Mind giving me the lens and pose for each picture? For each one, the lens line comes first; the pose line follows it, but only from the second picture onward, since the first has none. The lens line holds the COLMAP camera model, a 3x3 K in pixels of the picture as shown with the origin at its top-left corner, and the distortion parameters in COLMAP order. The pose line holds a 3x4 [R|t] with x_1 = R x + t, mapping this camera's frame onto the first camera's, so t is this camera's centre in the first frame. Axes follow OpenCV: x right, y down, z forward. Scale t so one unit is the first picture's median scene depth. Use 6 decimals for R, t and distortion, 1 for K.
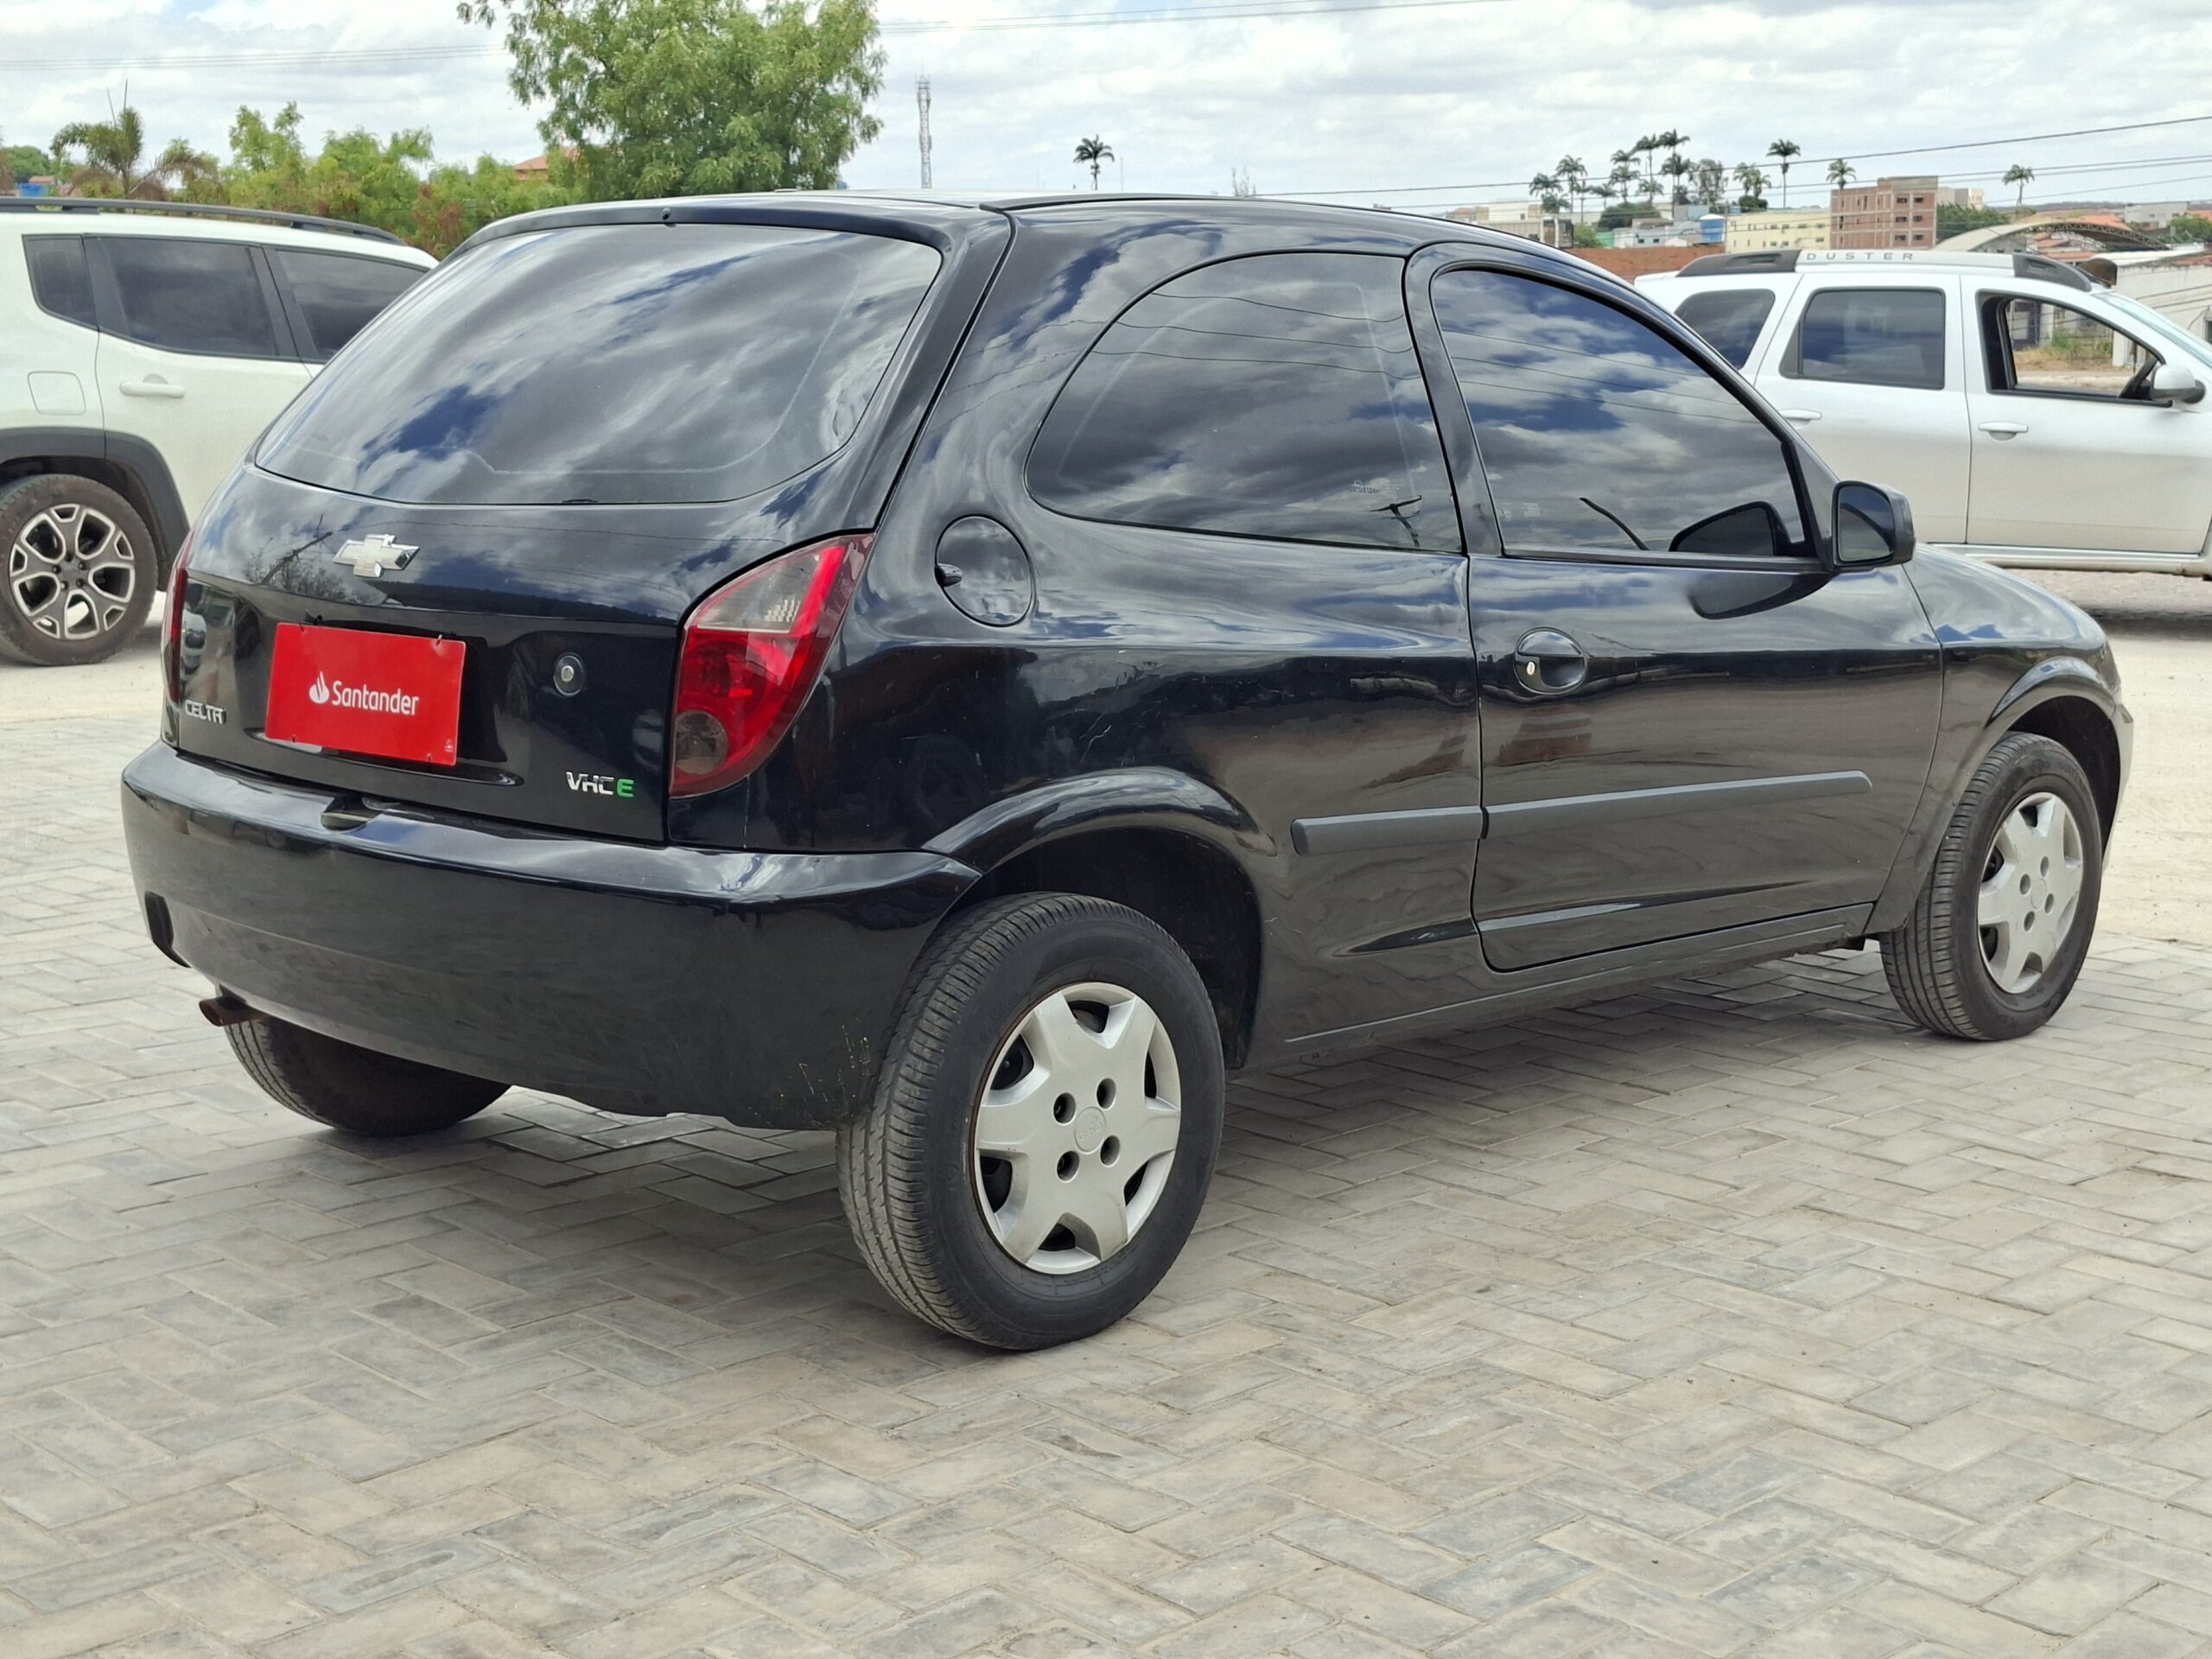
lens RADIAL K [[3068.2, 0, 1128.4], [0, 3068.2, 832.5], [0, 0, 1]] dist [0.106538, 0.000000]
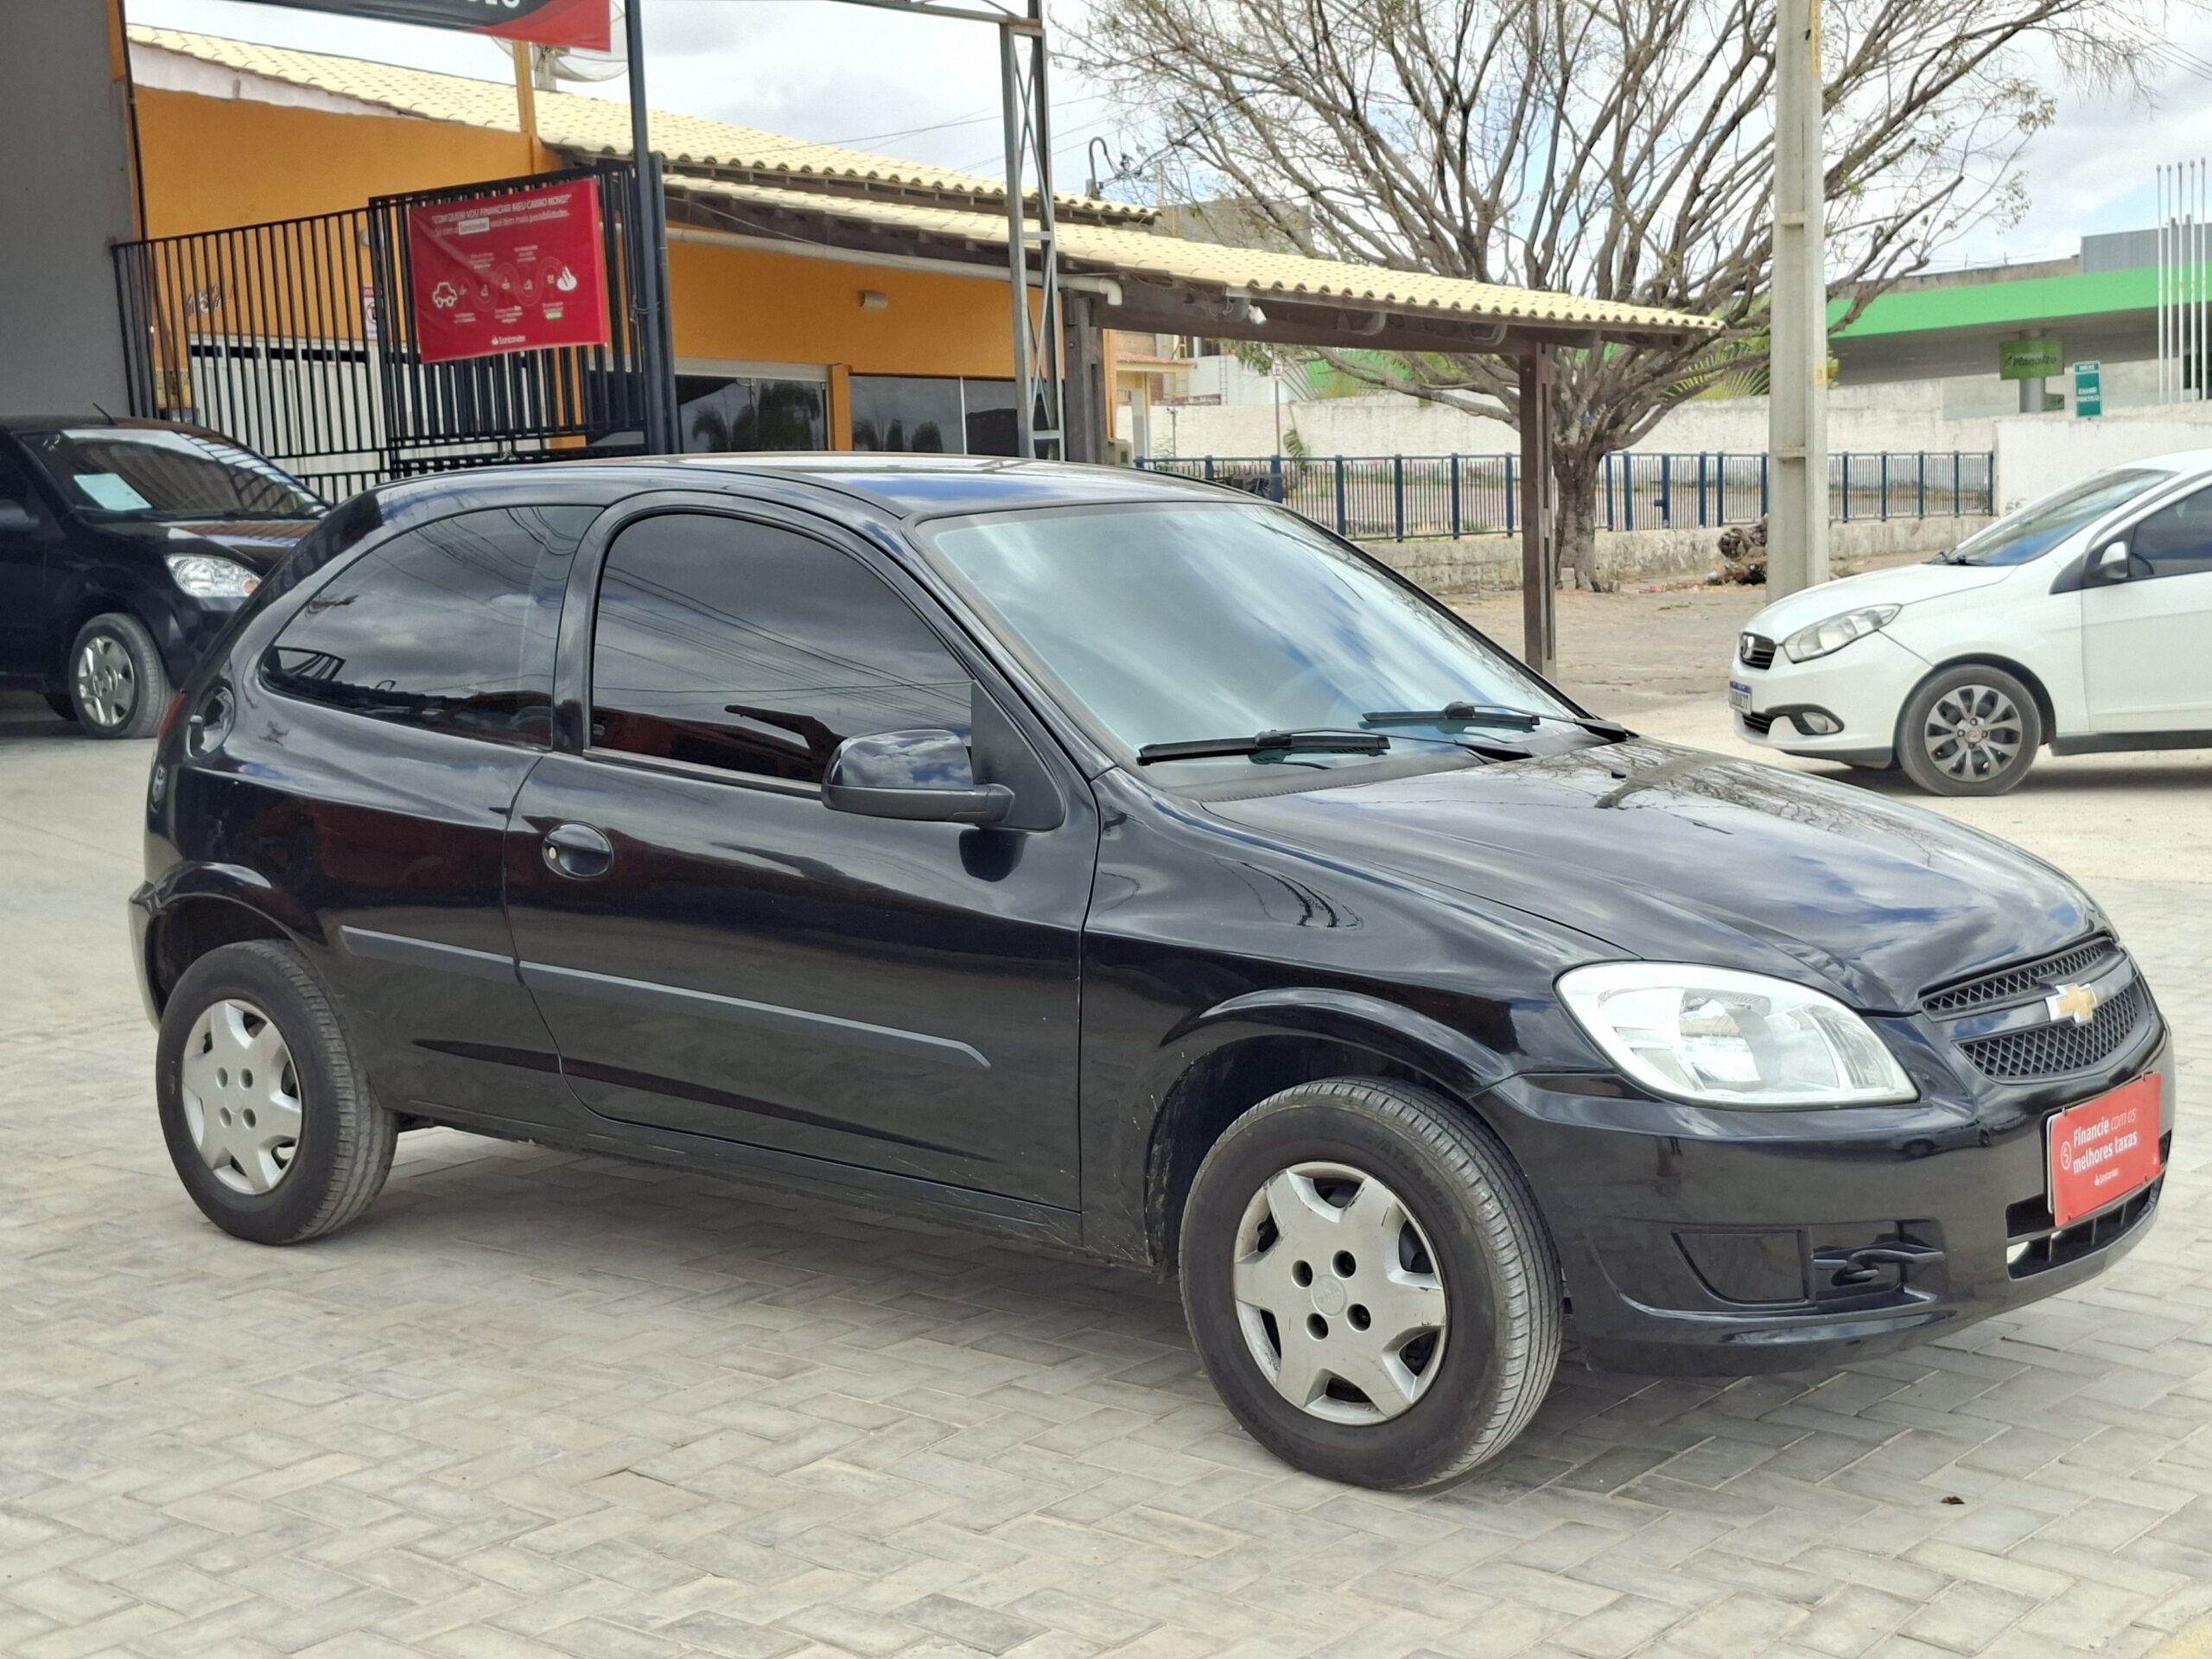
lens RADIAL K [[3068.2, 0, 1111.2], [0, 3068.2, 849.2], [0, 0, 1]] dist [0.106538, 0.000000]
pose [[0.078277, 0.103823, -0.991511, 1.463583], [-0.135719, 0.986413, 0.092574, -0.214972], [0.987650, 0.127321, 0.091304, 1.231776]]
